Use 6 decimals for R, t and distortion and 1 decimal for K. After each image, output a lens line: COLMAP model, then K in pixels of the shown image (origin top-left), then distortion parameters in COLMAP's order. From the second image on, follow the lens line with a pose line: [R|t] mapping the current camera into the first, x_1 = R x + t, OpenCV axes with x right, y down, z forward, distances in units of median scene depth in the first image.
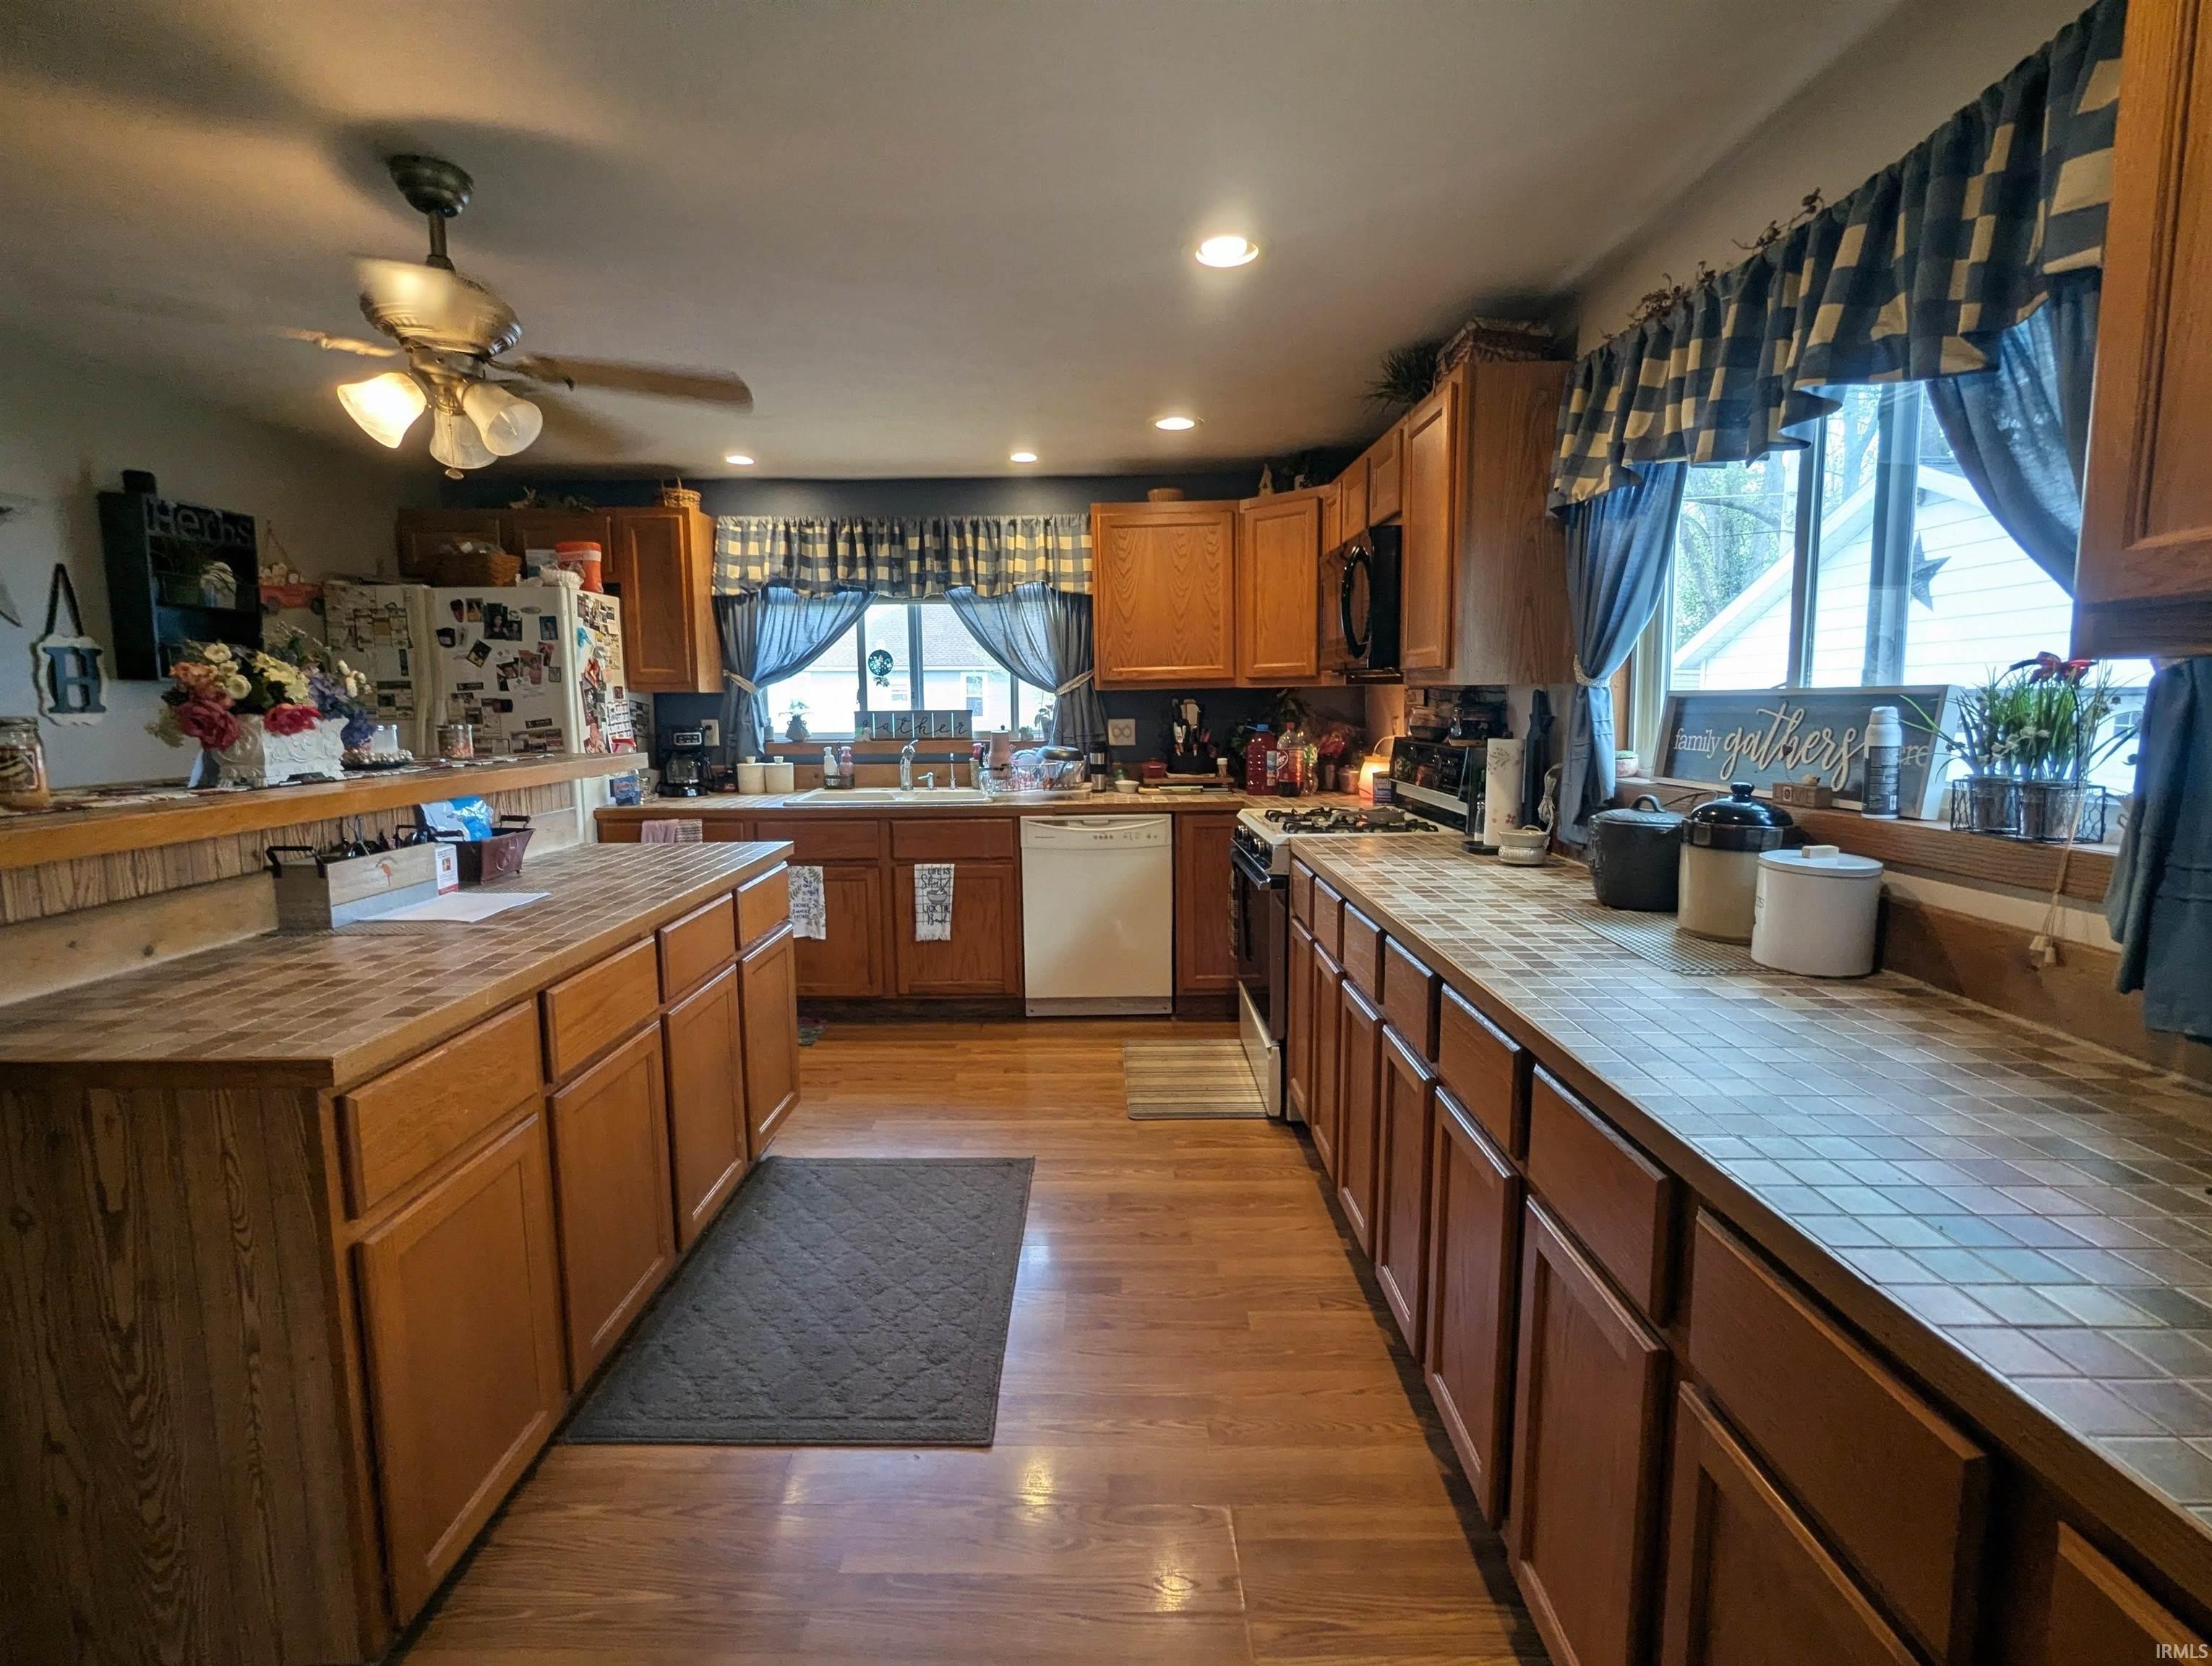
lens RADIAL K [[1058.5, 0, 1107.1], [0, 1058.5, 823.8], [0, 0, 1]] dist [-0.004617, 0.000819]
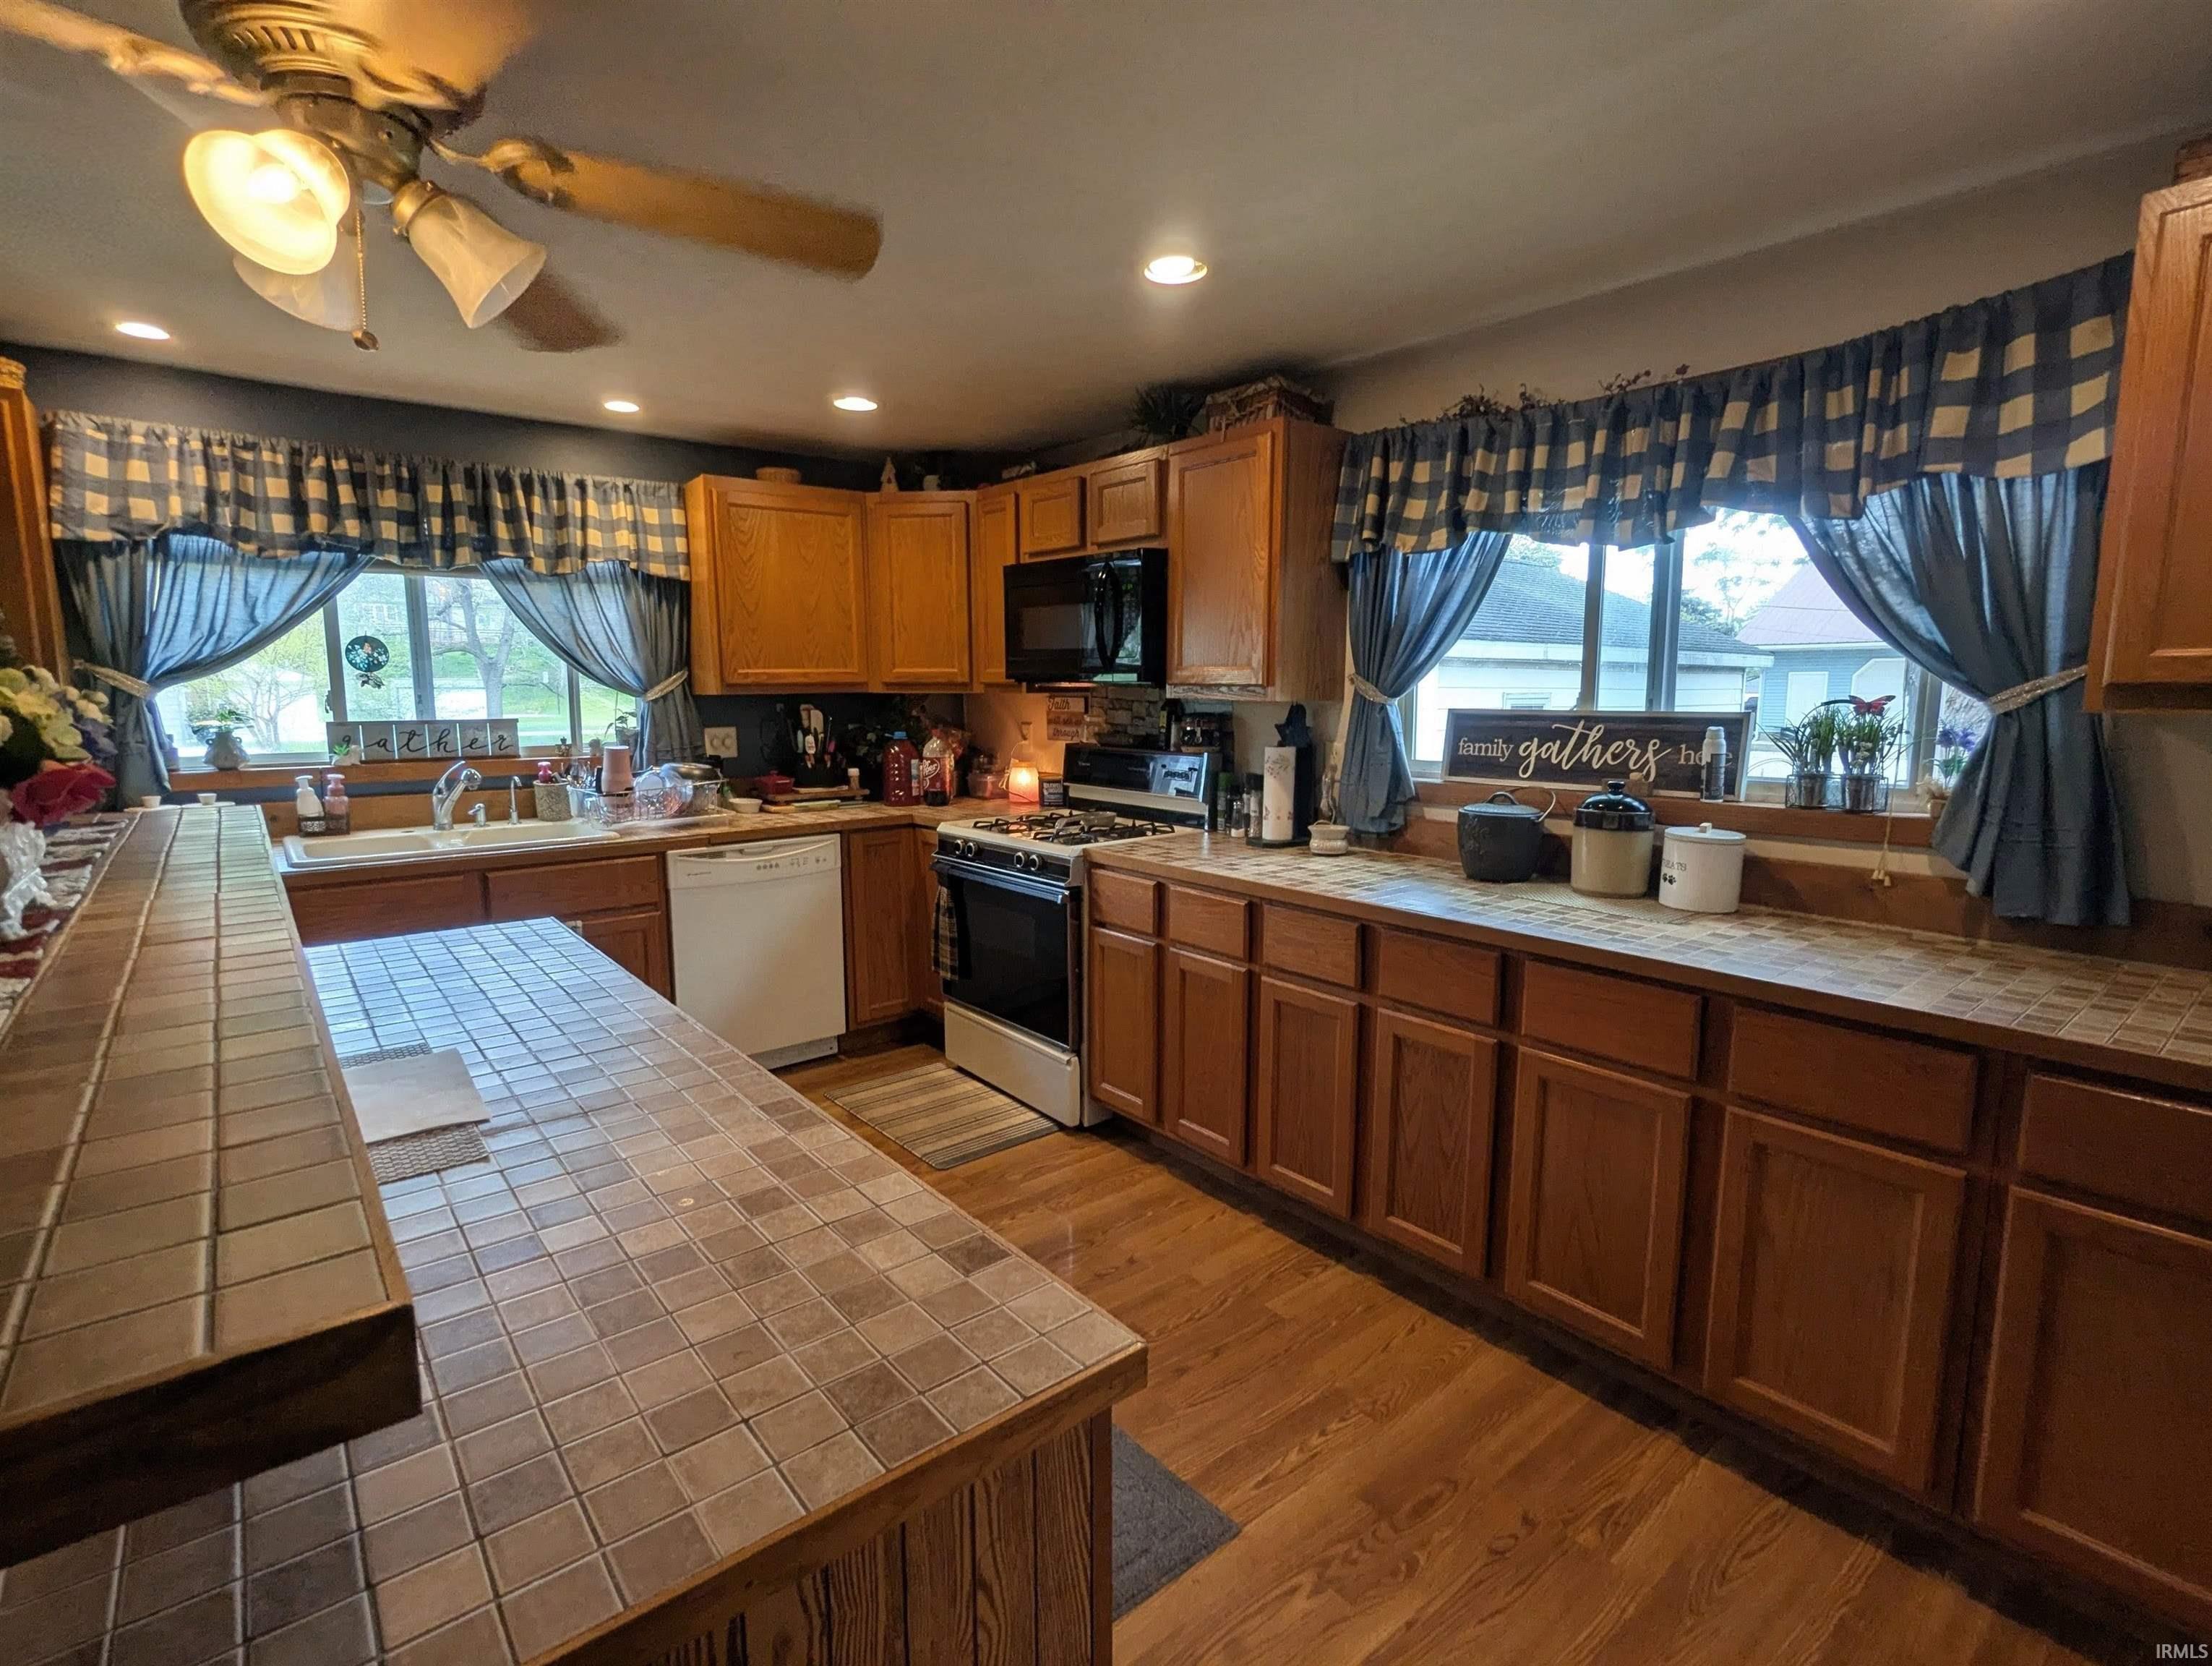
lens RADIAL K [[1058.5, 0, 1107.1], [0, 1058.5, 823.8], [0, 0, 1]] dist [-0.004617, 0.000819]
pose [[0.768526, -0.074614, 0.635453, -0.308012], [0.068520, 0.997063, 0.034204, -0.029888], [-0.636138, 0.017255, 0.771382, 0.142162]]
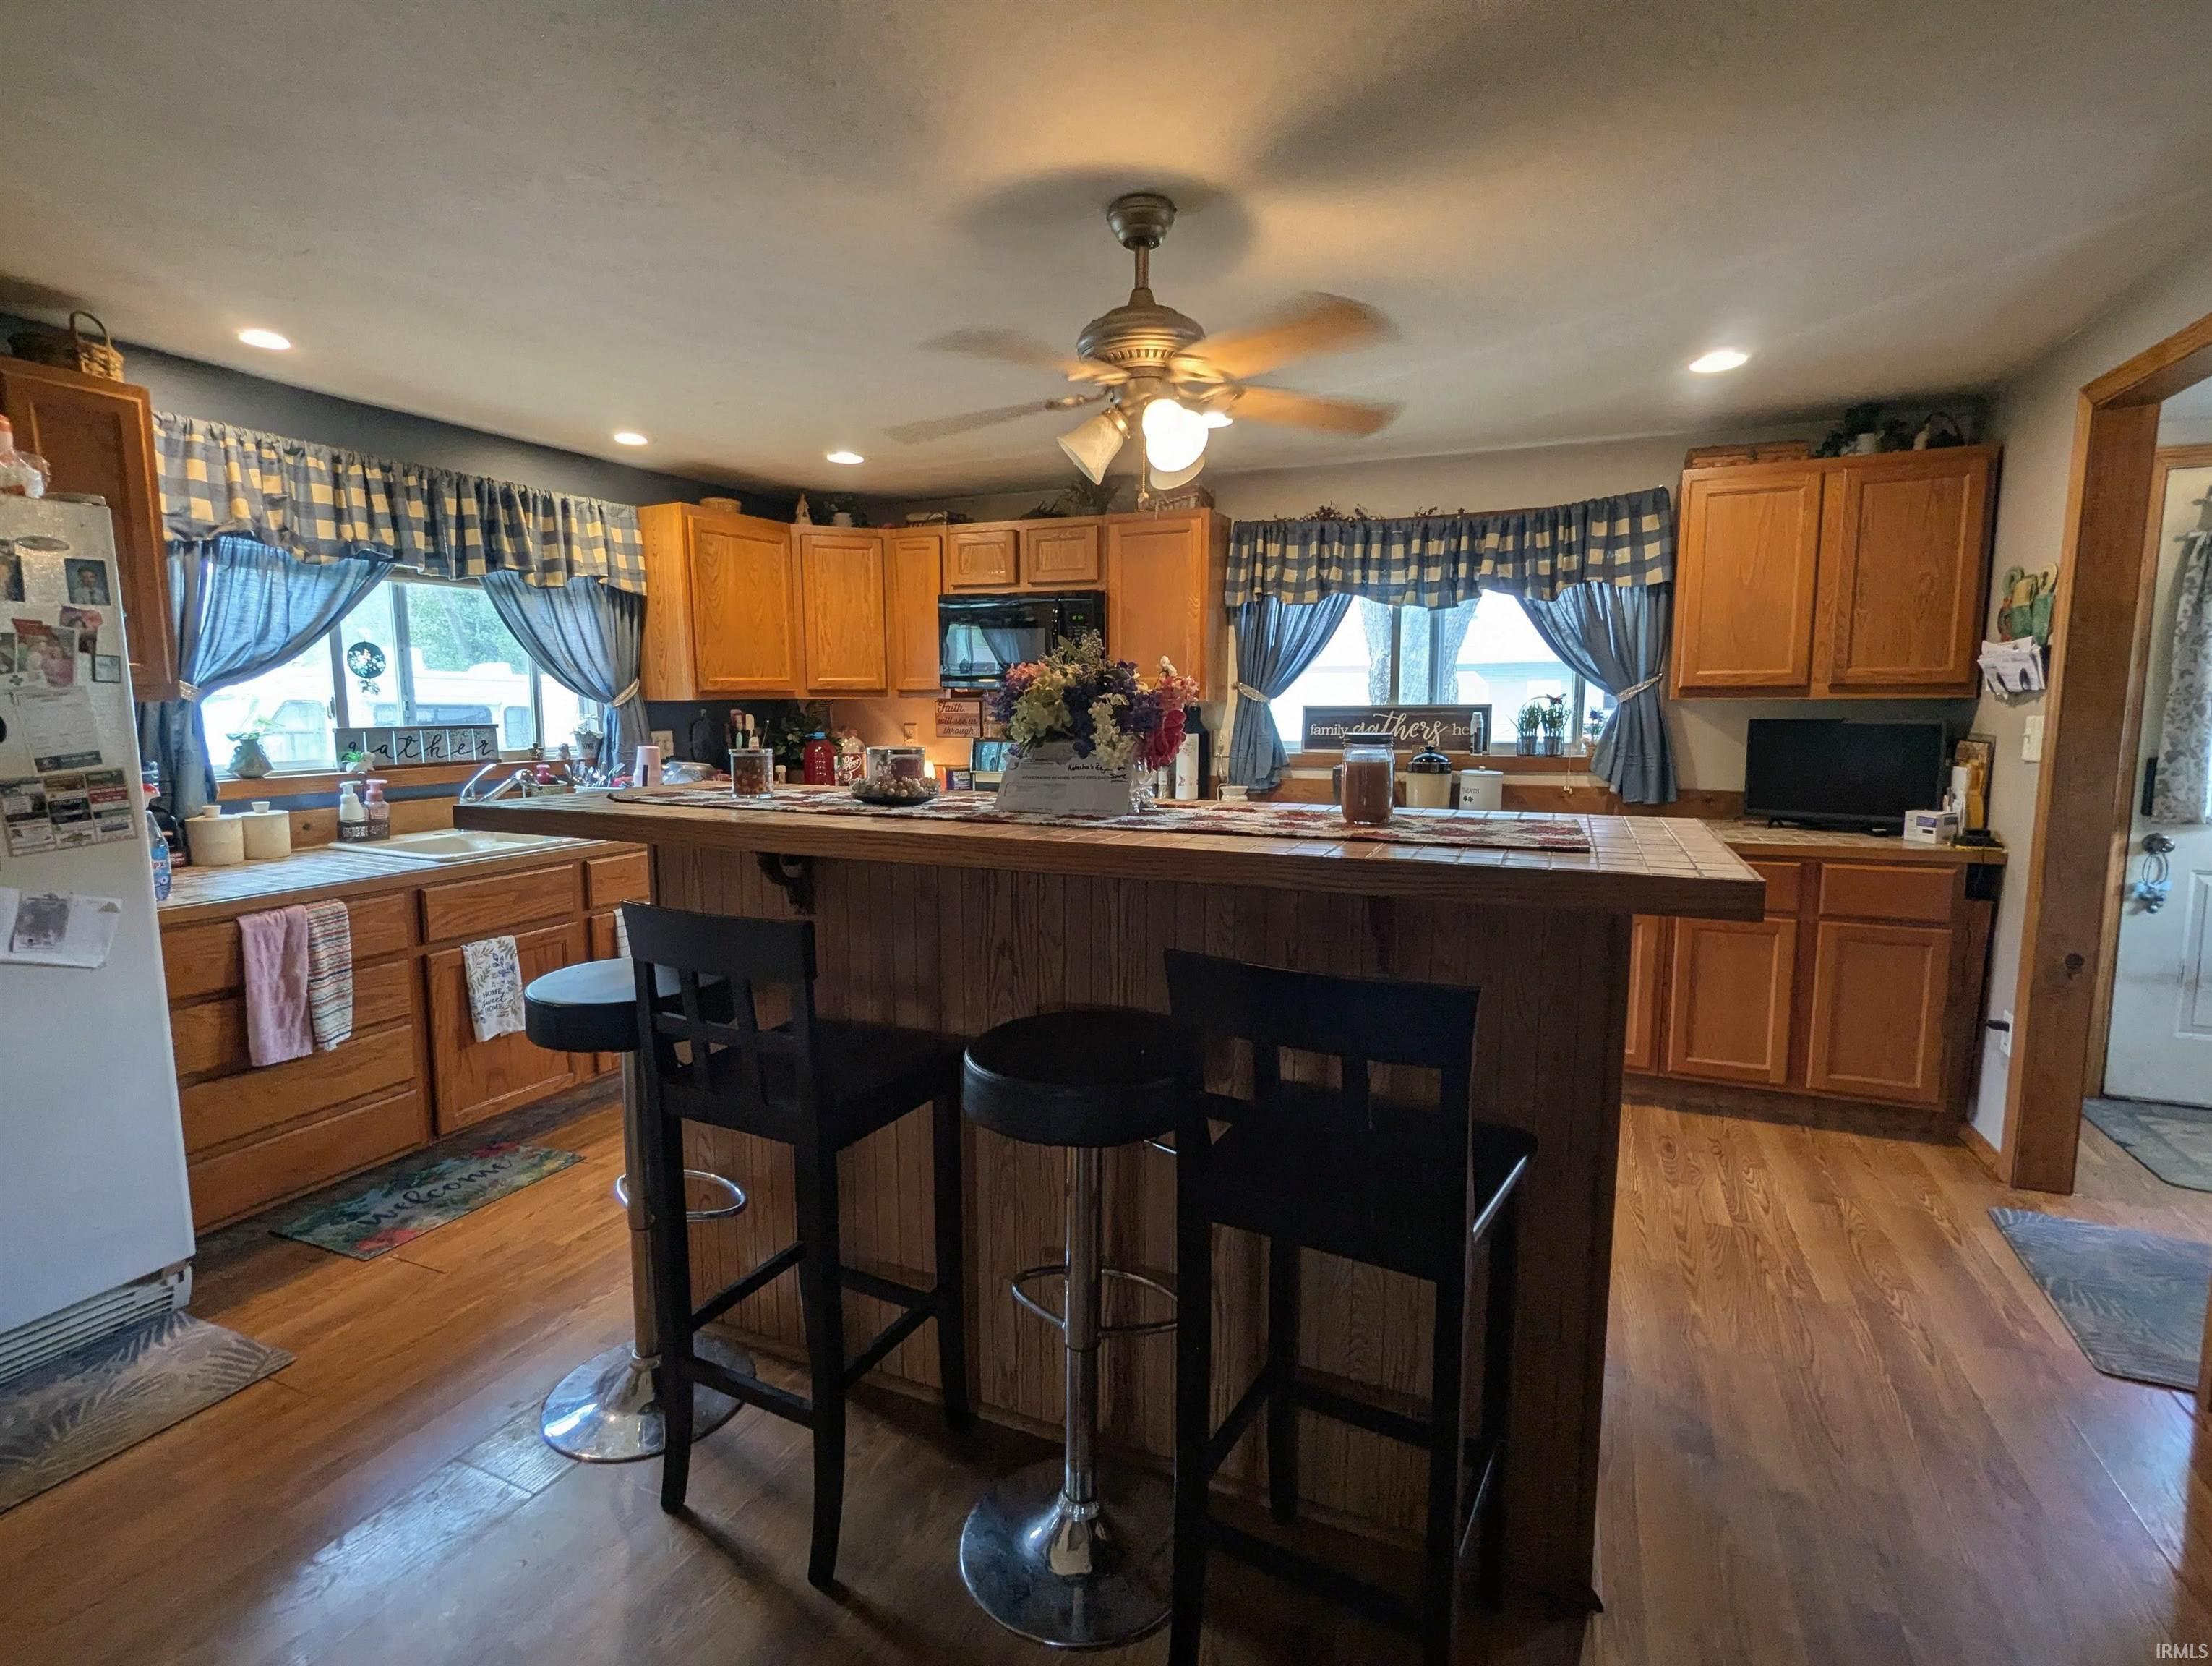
lens RADIAL K [[1058.5, 0, 1107.1], [0, 1058.5, 823.8], [0, 0, 1]] dist [-0.004617, 0.000819]
pose [[0.395530, -0.102780, 0.912684, -0.715052], [0.107502, 0.992069, 0.065131, -0.037725], [-0.912140, 0.072354, 0.403442, 0.281420]]
